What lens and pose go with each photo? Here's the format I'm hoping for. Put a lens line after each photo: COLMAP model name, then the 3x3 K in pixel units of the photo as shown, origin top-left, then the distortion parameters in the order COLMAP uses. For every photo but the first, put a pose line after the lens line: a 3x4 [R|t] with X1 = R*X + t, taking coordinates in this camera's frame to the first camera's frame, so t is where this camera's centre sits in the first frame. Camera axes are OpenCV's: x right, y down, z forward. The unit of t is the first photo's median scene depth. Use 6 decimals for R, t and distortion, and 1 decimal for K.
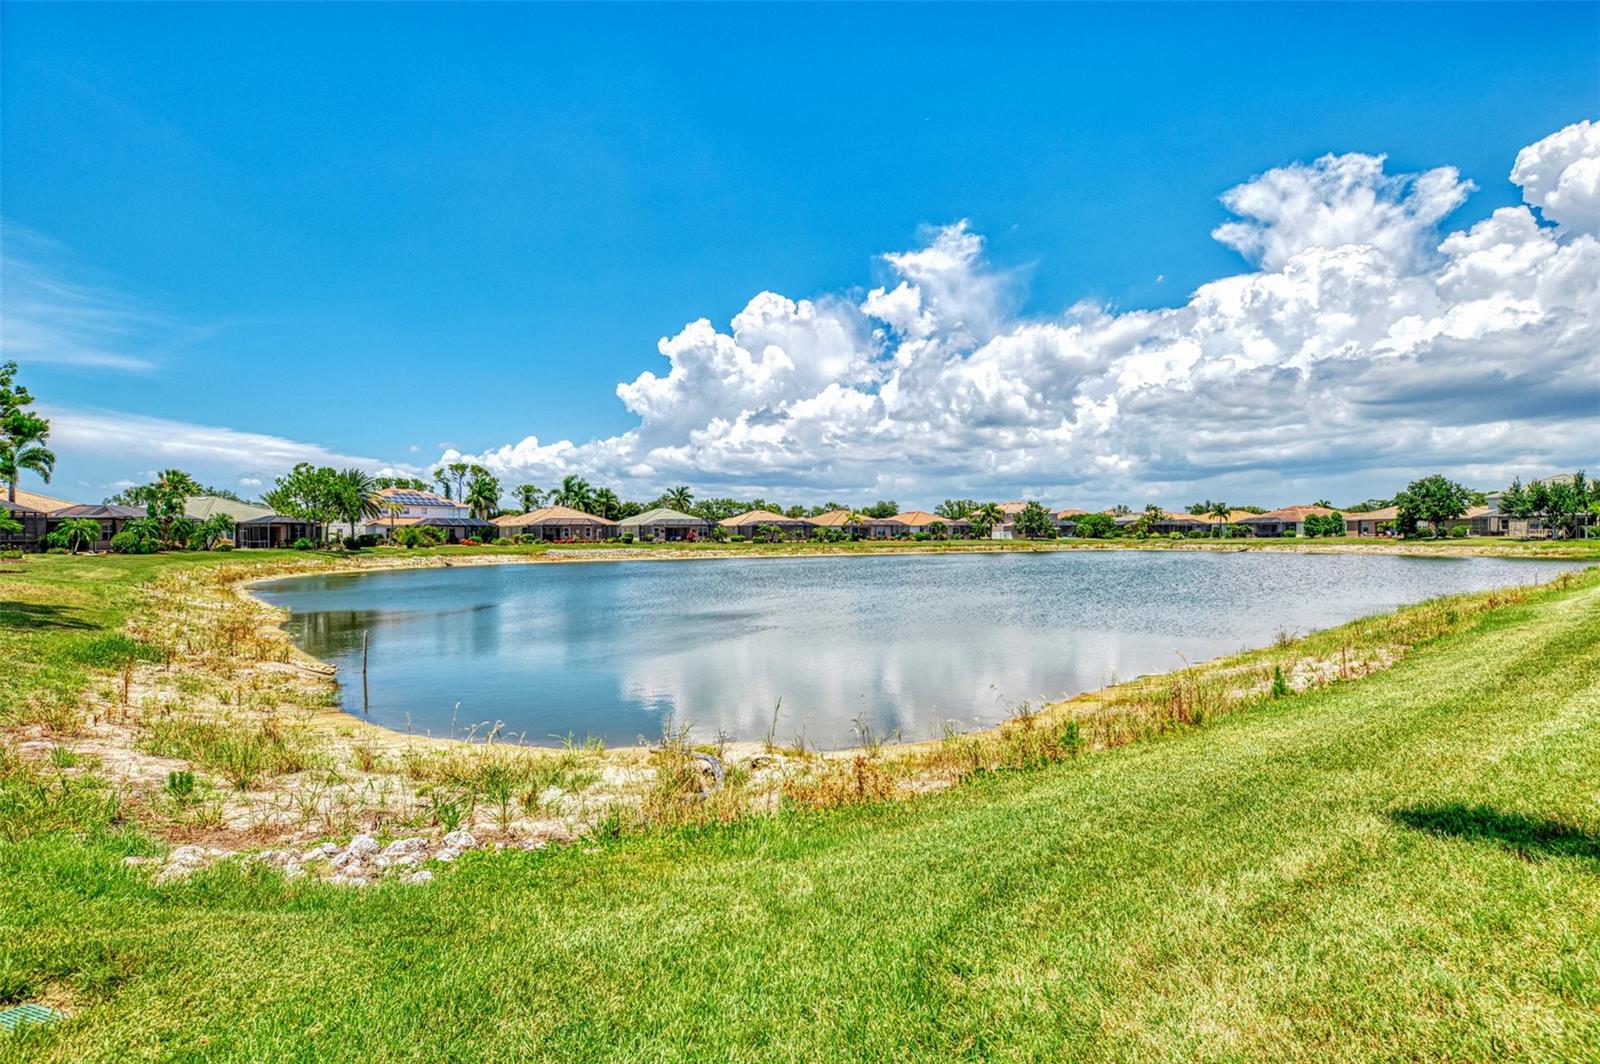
lens RADIAL K [[721.4, 0, 808.8], [0, 721.4, 538.1], [0, 0, 1]] dist [-0.015082, 0.001145]
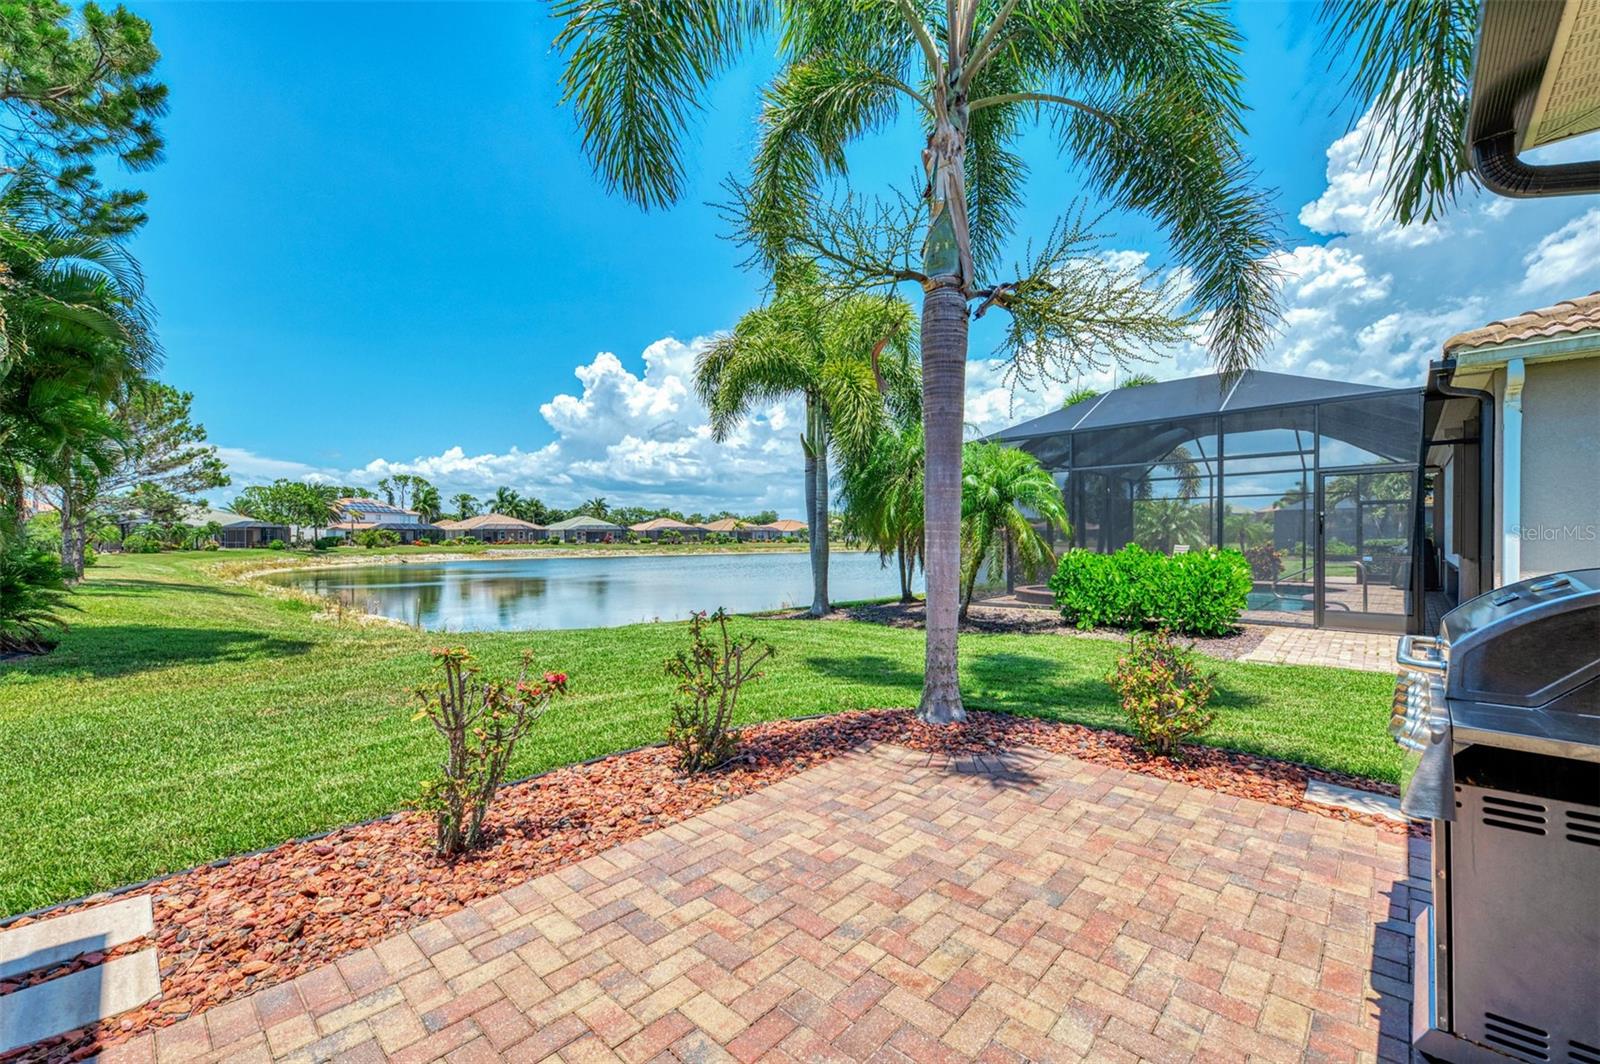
lens RADIAL K [[637.4, 0, 795.3], [0, 637.4, 548.2], [0, 0, 1]] dist [0.003795, -0.000973]
pose [[0.992030, 0.001999, 0.125988, 0.019321], [-0.003886, 0.999884, 0.014733, -0.003814], [-0.125943, -0.015105, 0.991922, -0.130823]]
